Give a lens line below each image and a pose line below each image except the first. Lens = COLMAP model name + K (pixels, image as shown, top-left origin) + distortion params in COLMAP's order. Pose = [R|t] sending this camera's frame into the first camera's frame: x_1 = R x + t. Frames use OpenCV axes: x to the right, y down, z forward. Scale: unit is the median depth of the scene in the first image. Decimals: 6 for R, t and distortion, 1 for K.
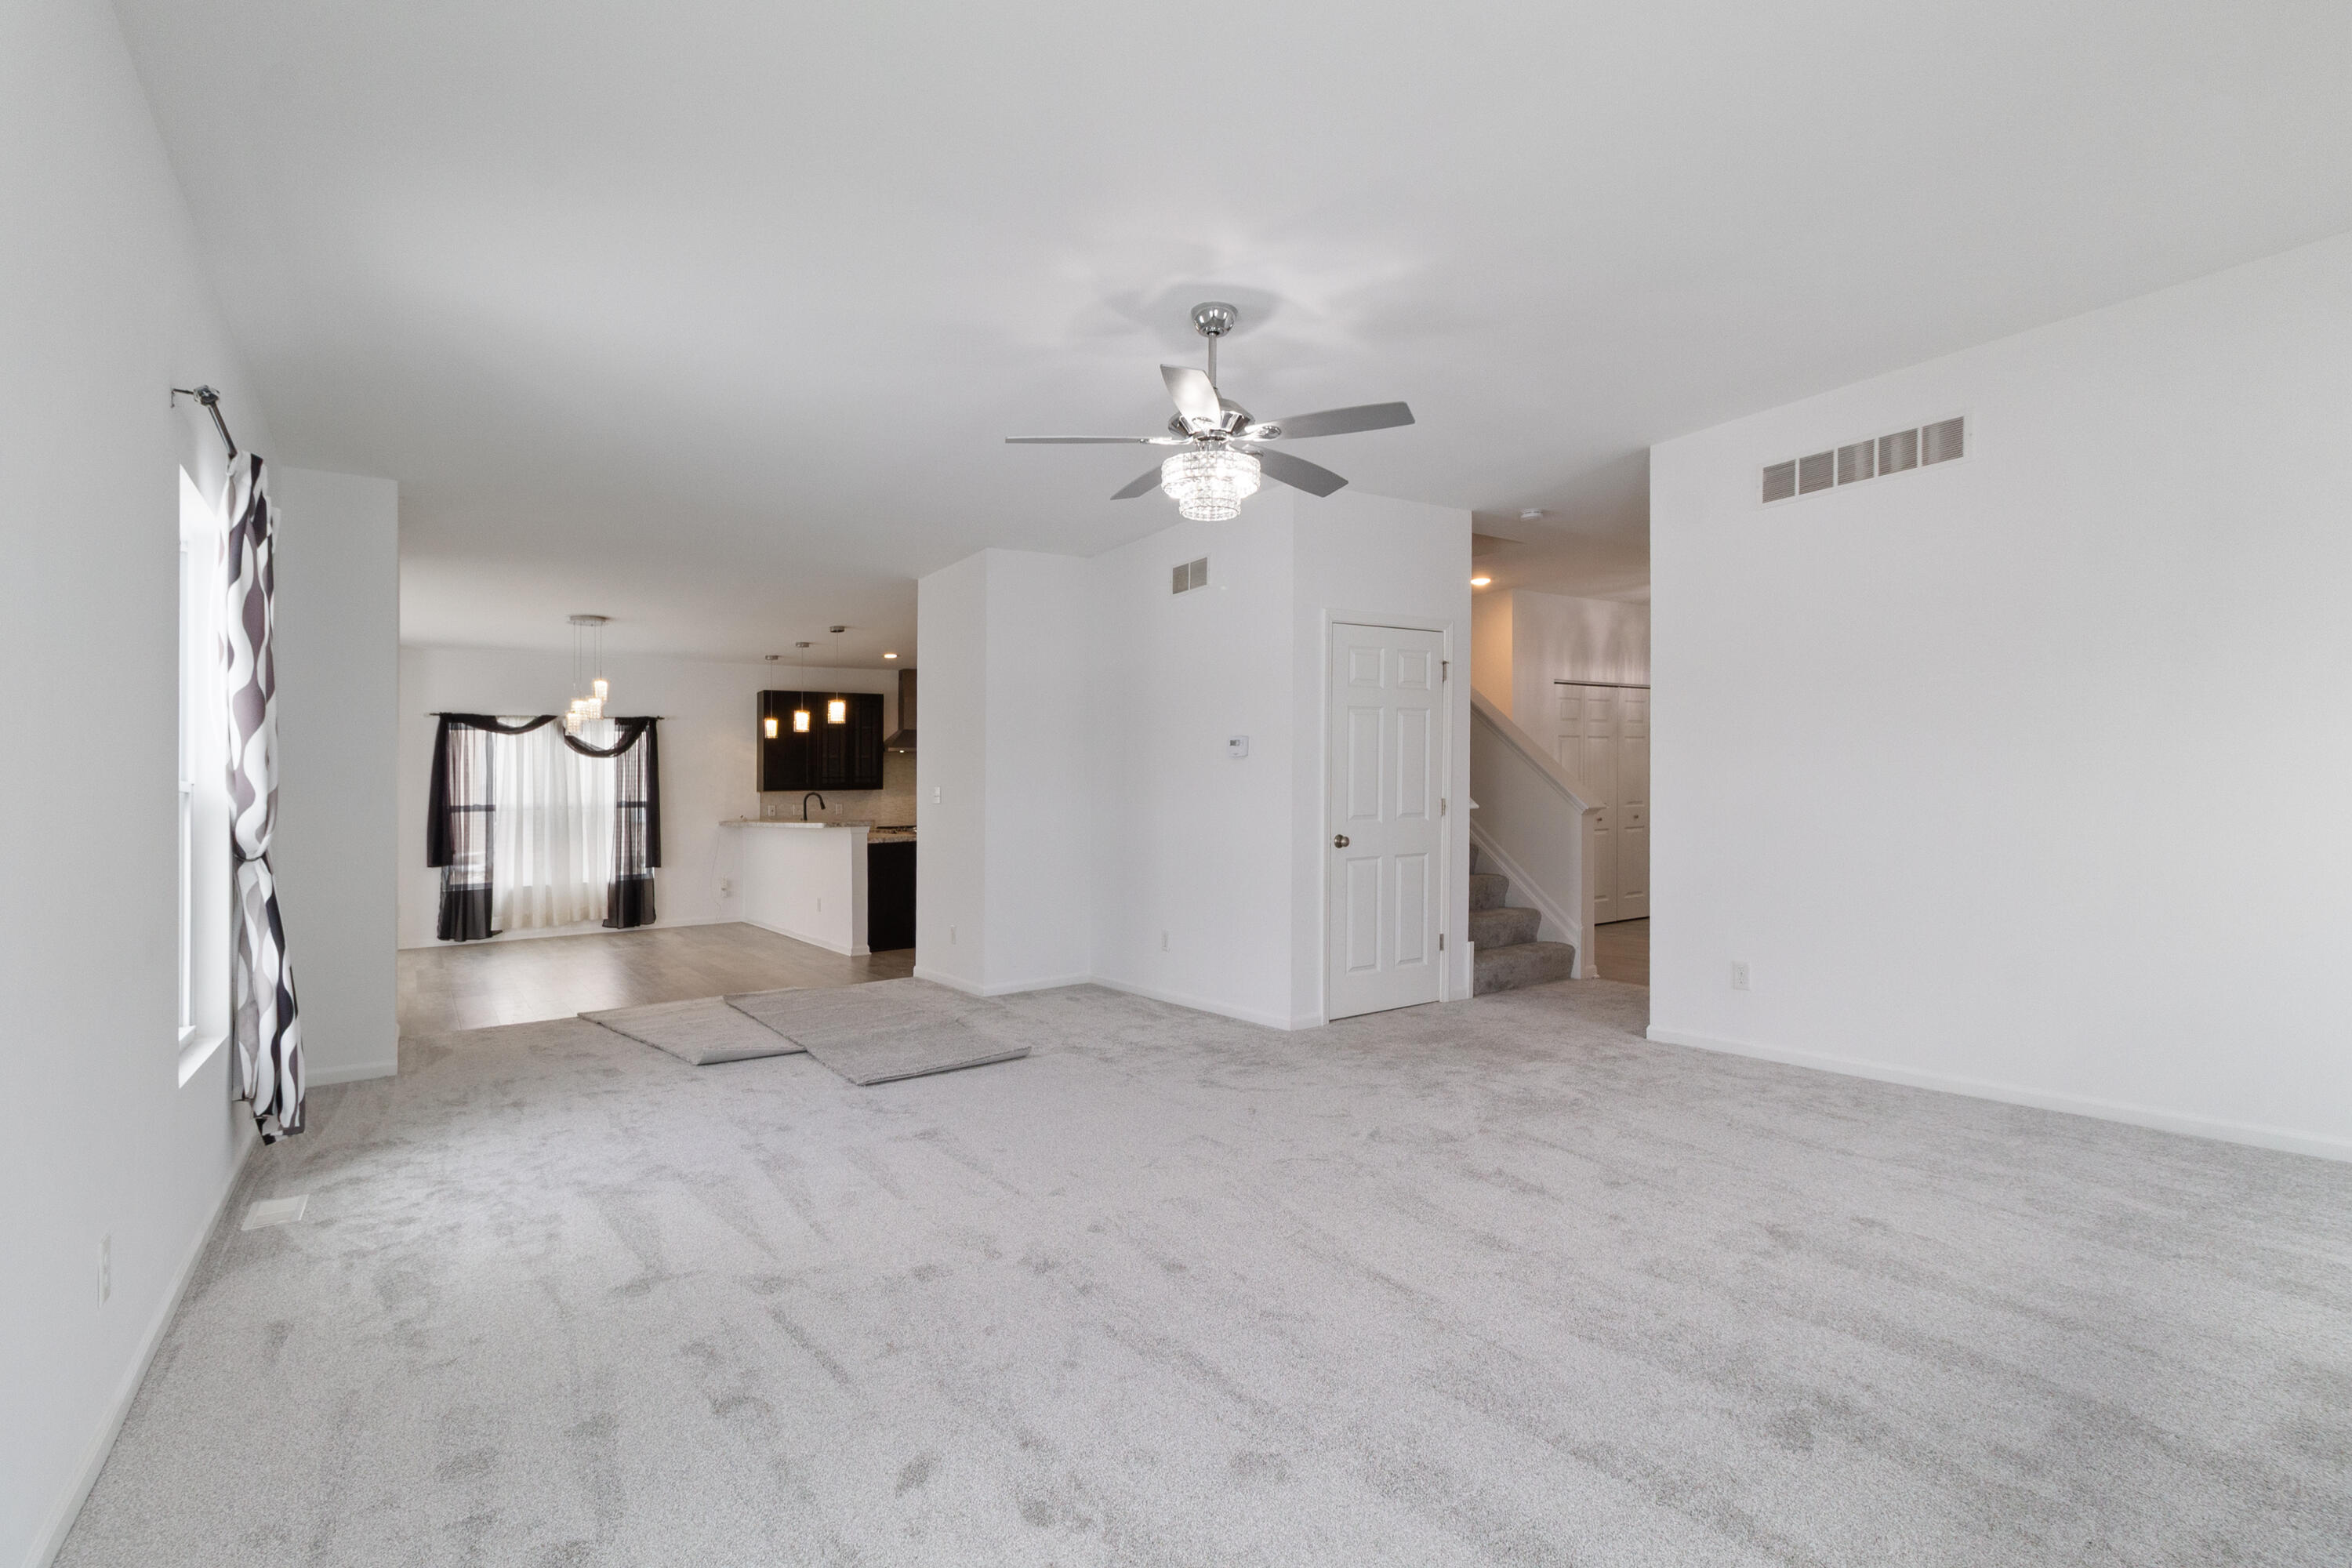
lens RADIAL K [[1119.0, 0, 1174.1], [0, 1119.0, 780.2], [0, 0, 1]] dist [0.000045, 0.000123]
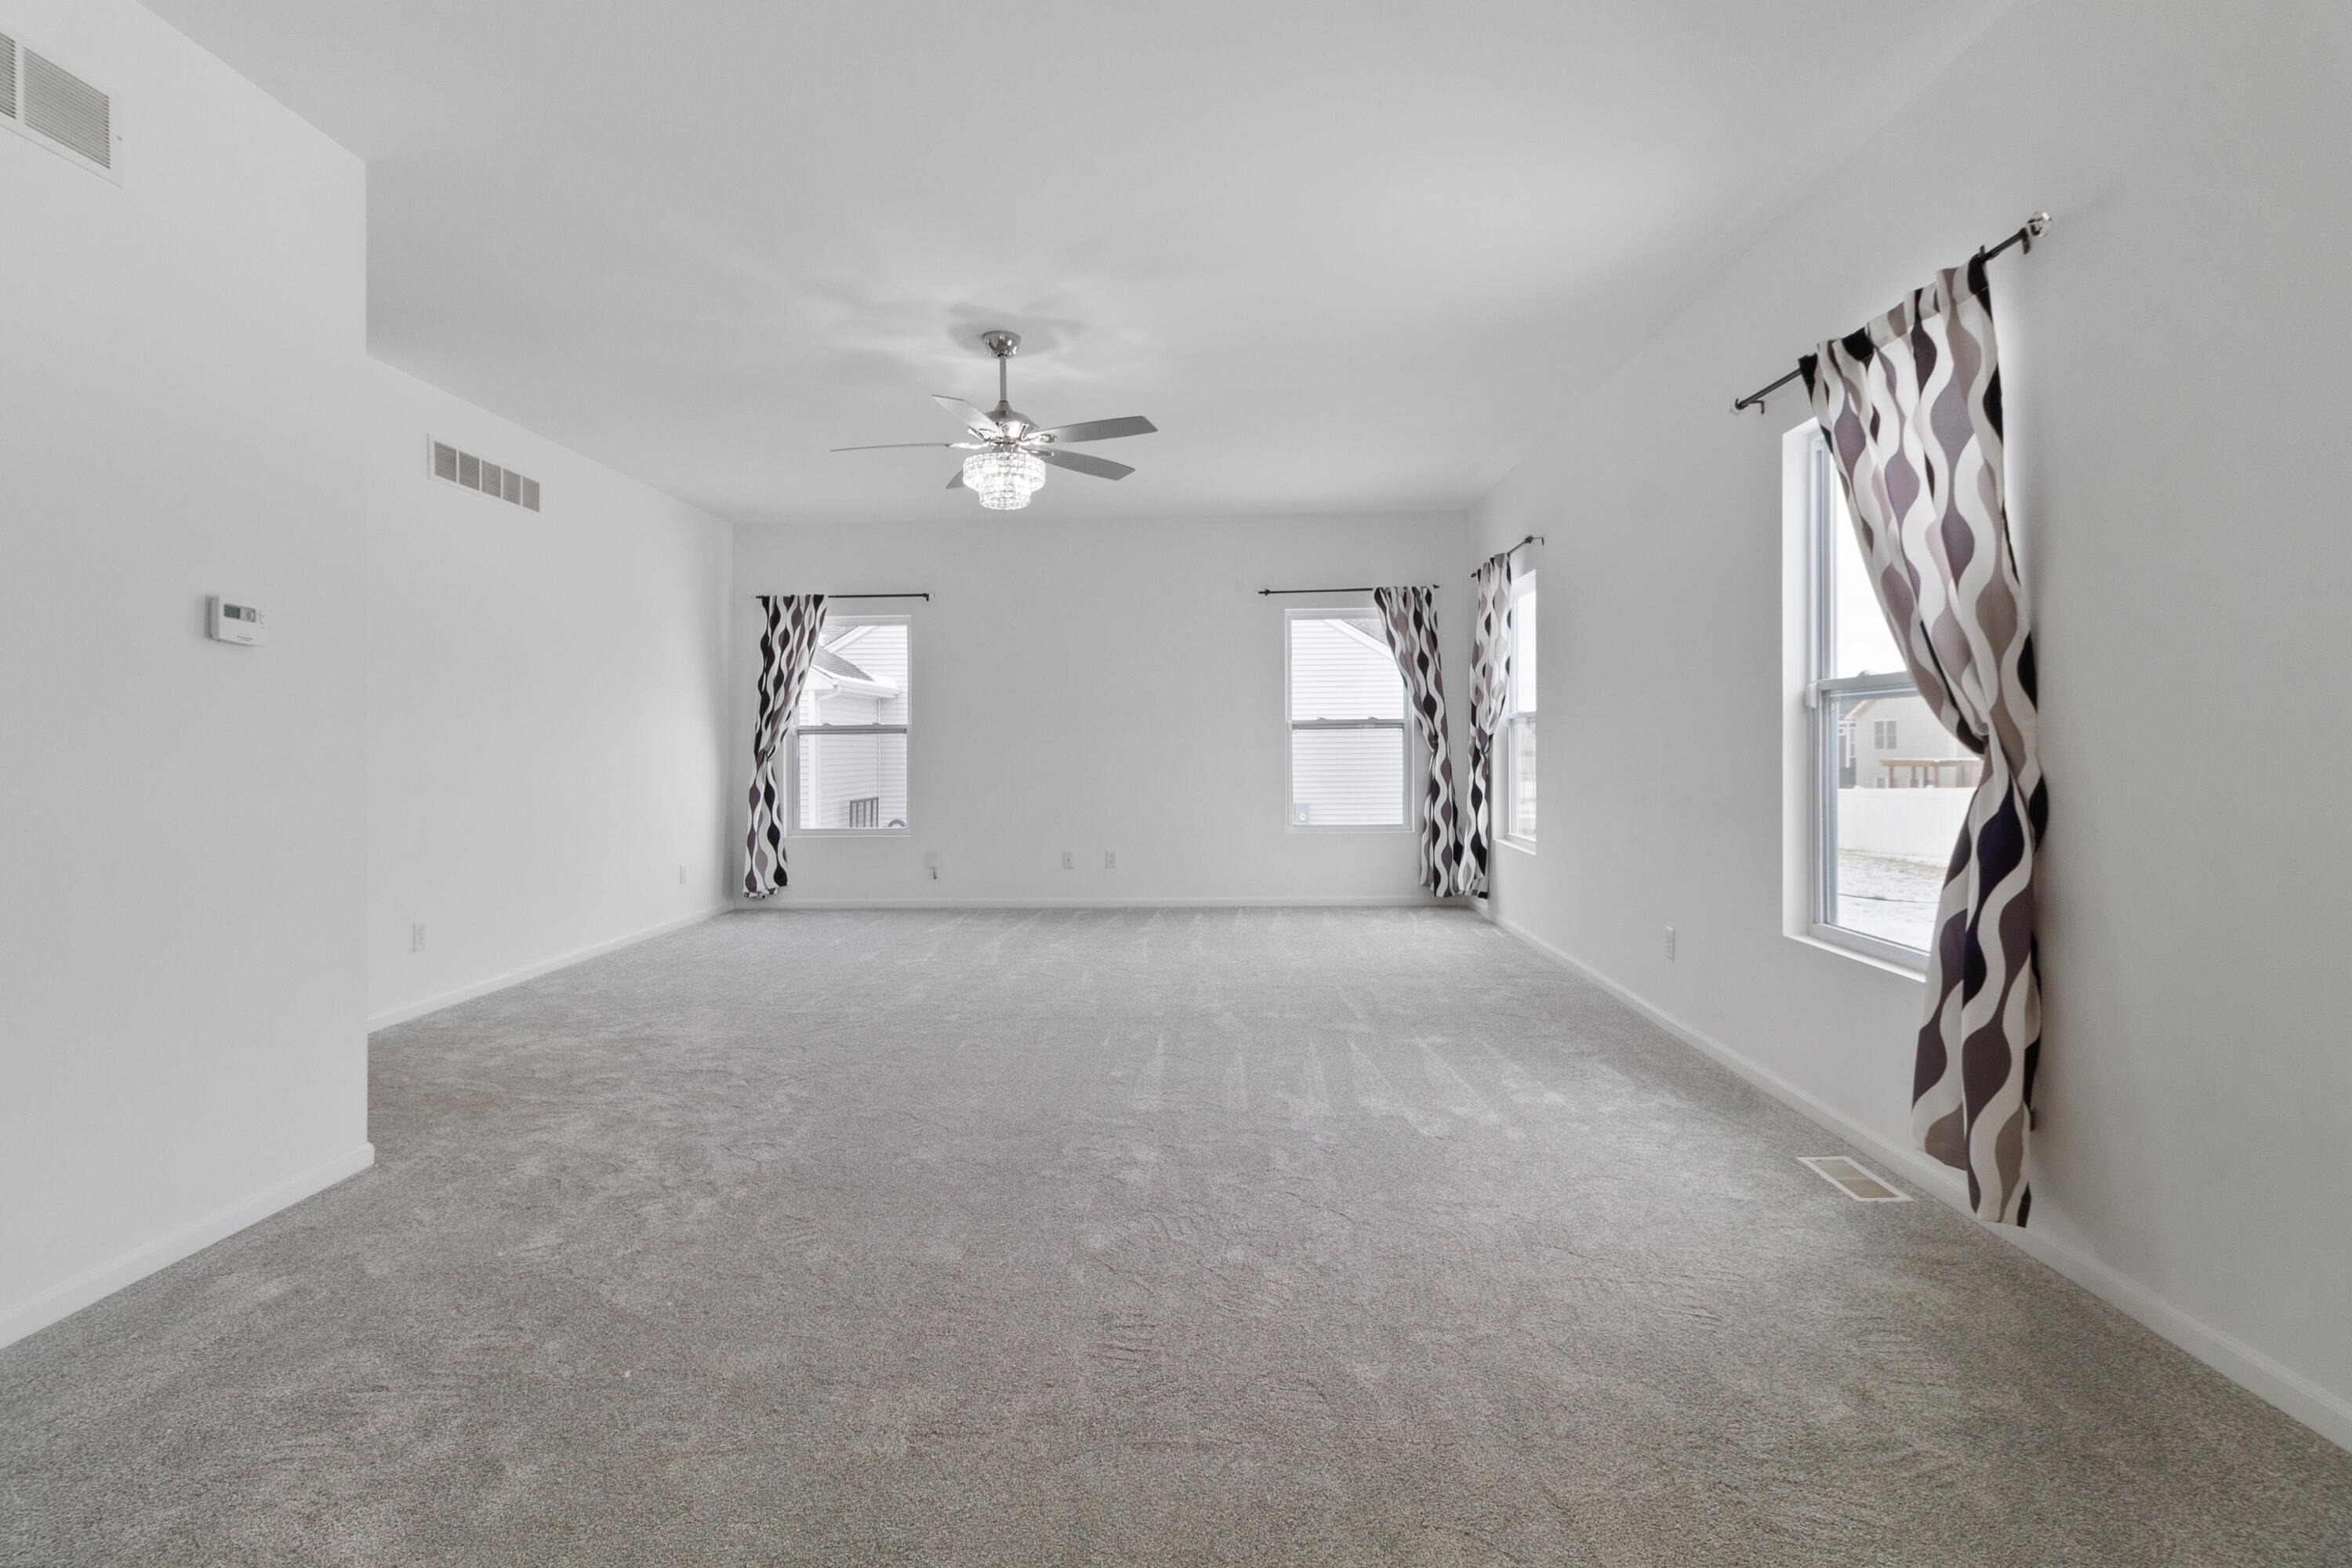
lens RADIAL K [[1130.6, 0, 1175.8], [0, 1130.6, 763.9], [0, 0, 1]] dist [-0.000211, 0.001269]
pose [[-0.798971, 0.036391, 0.600268, -0.341483], [0.024116, 0.999303, -0.028483, 0.035582], [-0.600886, -0.008281, -0.799292, 0.757873]]
